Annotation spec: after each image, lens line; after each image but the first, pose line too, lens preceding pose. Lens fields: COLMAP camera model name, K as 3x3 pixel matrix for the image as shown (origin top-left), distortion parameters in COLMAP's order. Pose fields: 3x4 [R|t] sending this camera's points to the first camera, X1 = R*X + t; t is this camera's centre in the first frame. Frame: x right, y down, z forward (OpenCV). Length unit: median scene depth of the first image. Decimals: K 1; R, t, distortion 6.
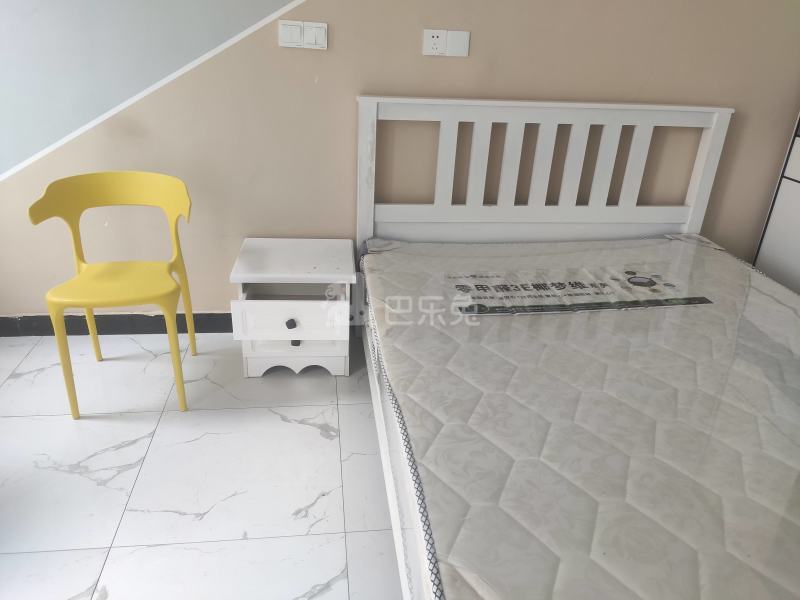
lens RADIAL K [[590.9, 0, 396.4], [0, 590.9, 307.5], [0, 0, 1]] dist [0.041984, -0.001454]
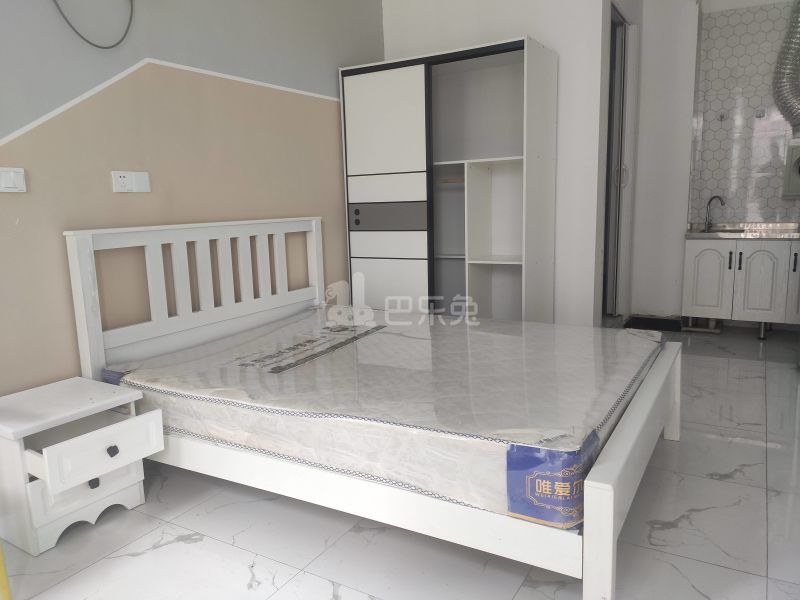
lens RADIAL K [[598.1, 0, 398.3], [0, 598.1, 300.7], [0, 0, 1]] dist [0.073304, -0.112090]
pose [[0.614116, -0.195441, 0.764634, -0.532142], [0.389167, 0.917863, -0.077954, 0.054333], [-0.686594, 0.345443, 0.639733, -0.012307]]
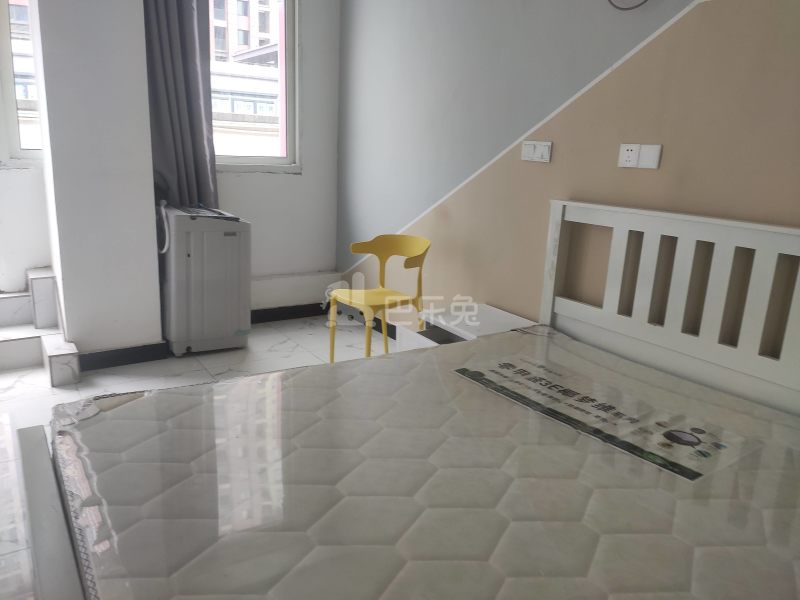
lens RADIAL K [[598.1, 0, 398.3], [0, 598.1, 300.7], [0, 0, 1]] dist [0.073304, -0.112090]
pose [[0.447154, 0.196839, -0.872529, 0.843354], [-0.401668, 0.915785, 0.000750, -0.056013], [0.799197, 0.350132, 0.488561, 0.258898]]
